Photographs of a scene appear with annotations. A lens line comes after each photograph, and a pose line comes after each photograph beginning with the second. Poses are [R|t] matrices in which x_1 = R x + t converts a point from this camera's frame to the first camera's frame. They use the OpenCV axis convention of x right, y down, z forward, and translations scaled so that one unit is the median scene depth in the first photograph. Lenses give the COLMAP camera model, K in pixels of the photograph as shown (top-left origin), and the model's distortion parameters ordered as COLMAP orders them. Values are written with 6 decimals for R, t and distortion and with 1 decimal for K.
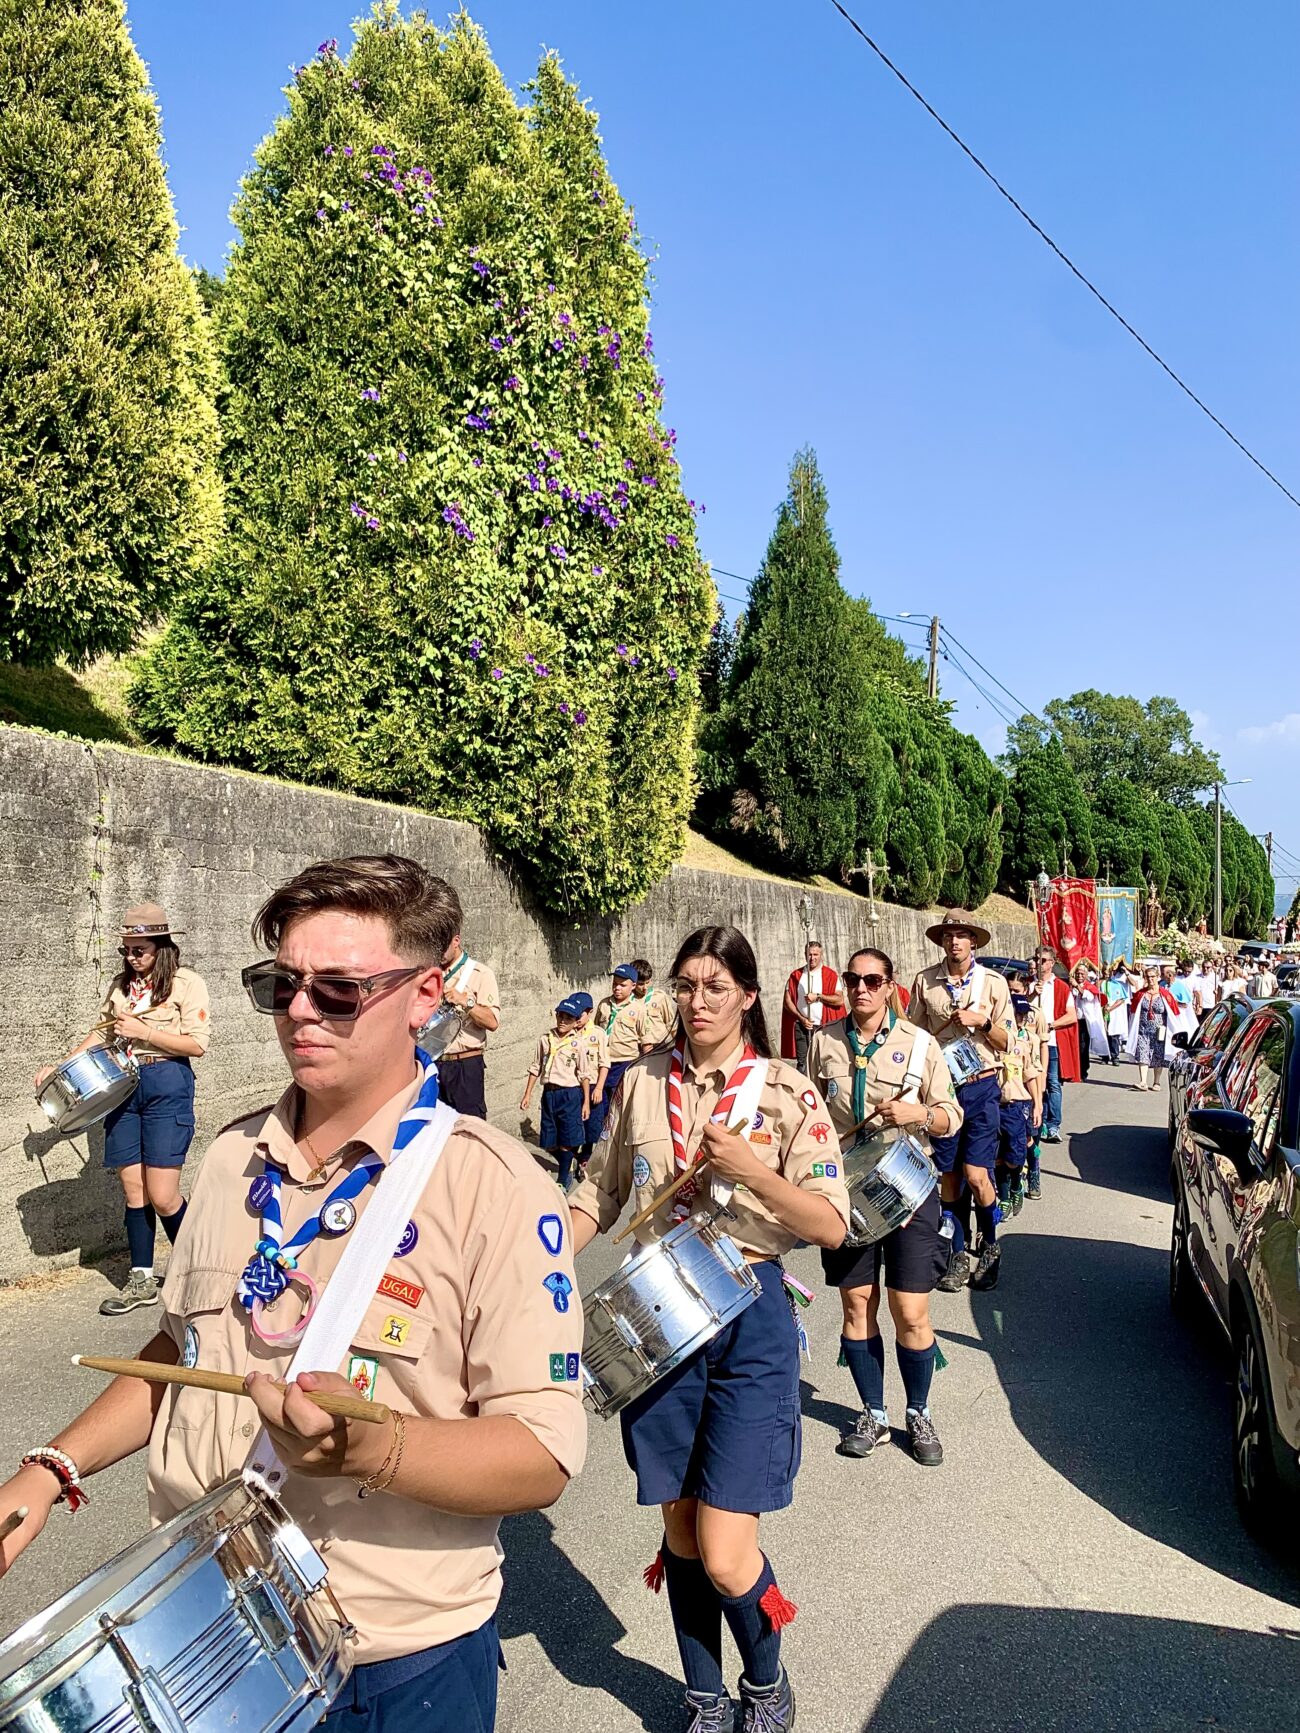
lens RADIAL K [[1411.3, 0, 654.3], [0, 1411.3, 865.5], [0, 0, 1]] dist [0.098674, -0.302508]
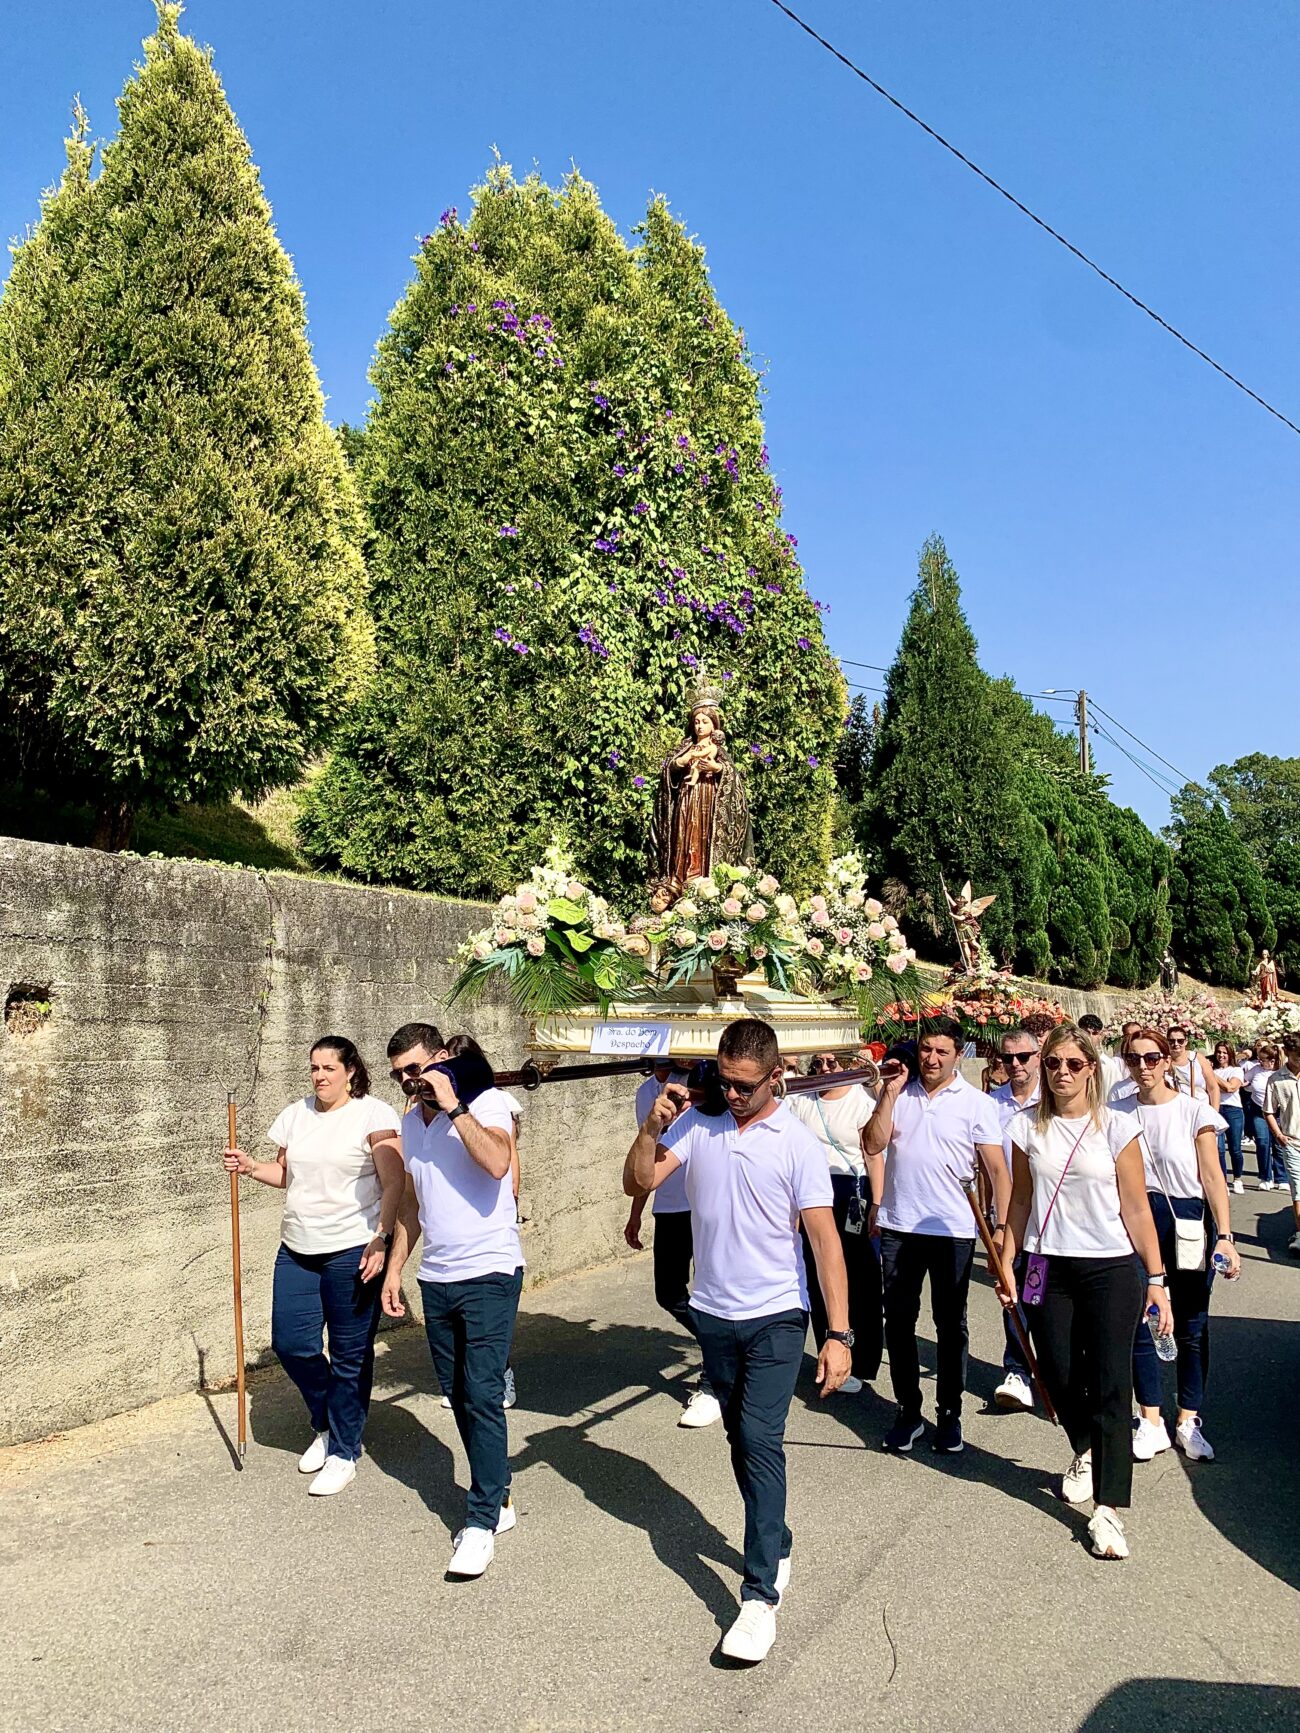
lens RADIAL K [[1410.6, 0, 626.2], [0, 1410.6, 862.1], [0, 0, 1]] dist [0.172150, -0.643365]
pose [[0.989838, -0.064342, -0.126812, 0.008969], [0.054853, 0.995525, -0.076952, 0.003069], [0.131195, 0.069214, 0.988937, -0.021797]]
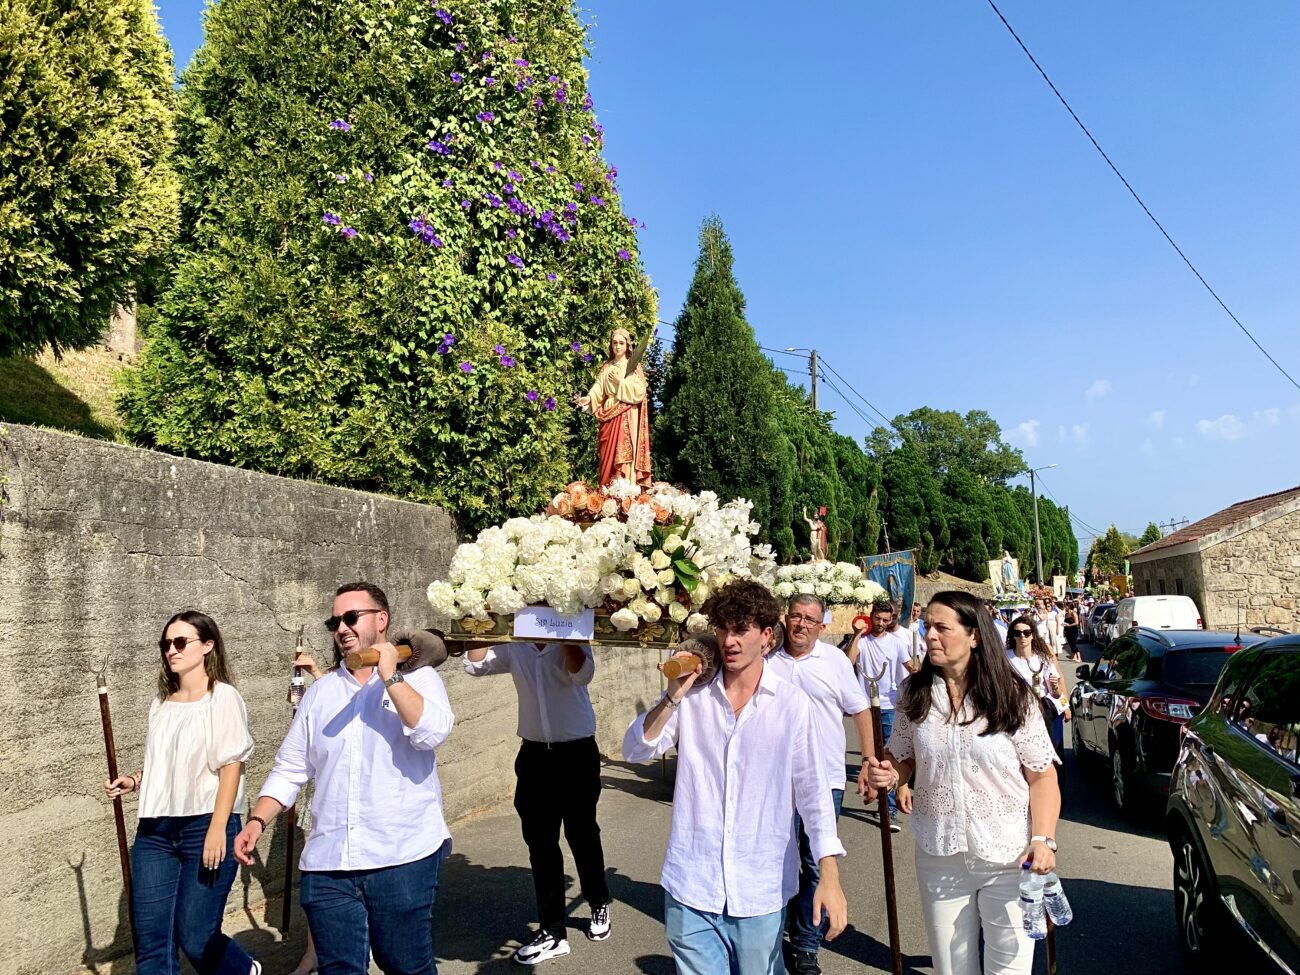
lens RADIAL K [[1020.2, 0, 673.3], [0, 1020.2, 473.1], [0, 0, 1]] dist [0.080953, -0.149786]
pose [[0.996425, -0.043758, 0.072261, -0.010102], [0.049452, 0.995648, -0.078988, 0.014136], [-0.068490, 0.082279, 0.994253, 0.211489]]
